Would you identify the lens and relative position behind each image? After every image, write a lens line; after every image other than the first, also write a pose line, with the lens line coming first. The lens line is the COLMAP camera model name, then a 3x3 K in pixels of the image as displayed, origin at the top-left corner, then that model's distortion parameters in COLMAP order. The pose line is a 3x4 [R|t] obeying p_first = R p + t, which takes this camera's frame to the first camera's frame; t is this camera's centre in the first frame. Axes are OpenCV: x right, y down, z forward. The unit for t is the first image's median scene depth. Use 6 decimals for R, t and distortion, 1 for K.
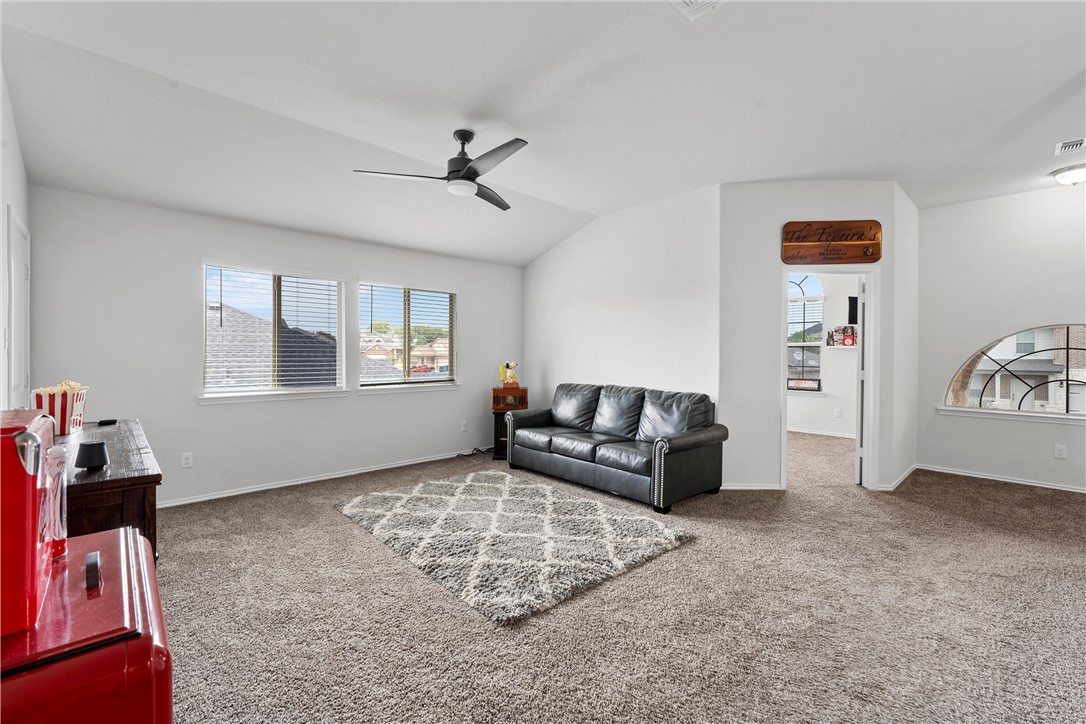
lens RADIAL K [[483.1, 0, 542.9], [0, 483.1, 358.3], [0, 0, 1]] dist [-0.001875, -0.000056]
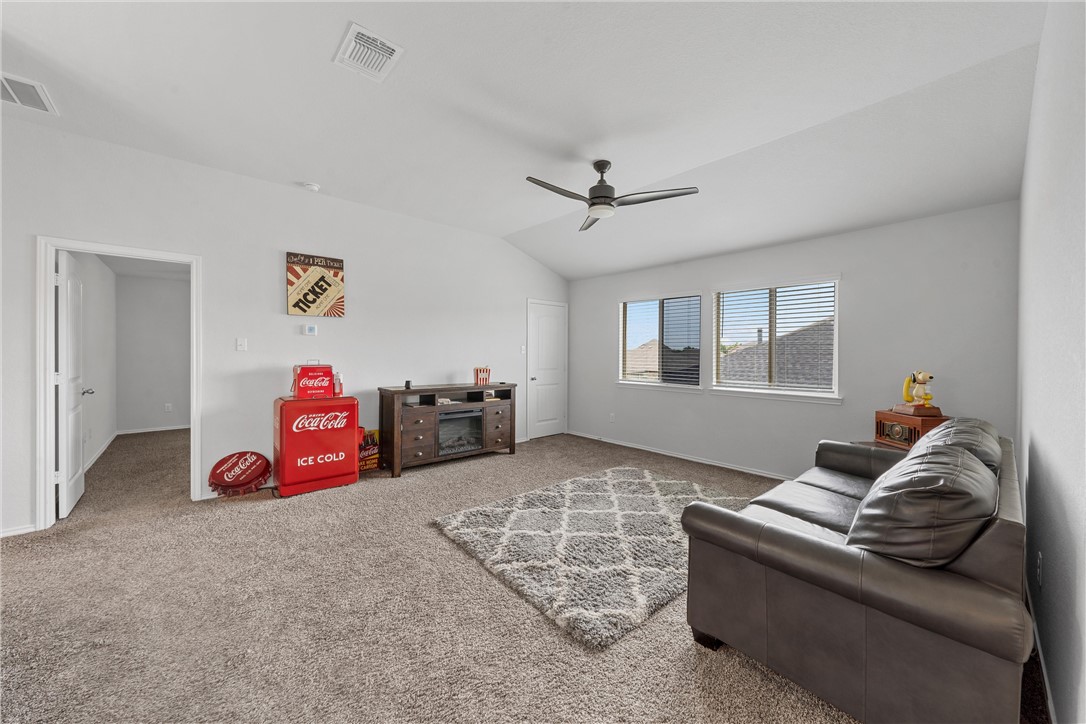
lens RADIAL K [[410.5, 0, 542.5], [0, 410.5, 355.5], [0, 0, 1]] dist [0.000095, -0.000015]
pose [[-0.069876, 0.001060, -0.997555, 0.813160], [-0.020360, 0.999790, 0.002489, -0.010257], [0.997348, 0.020484, -0.069840, 0.926713]]
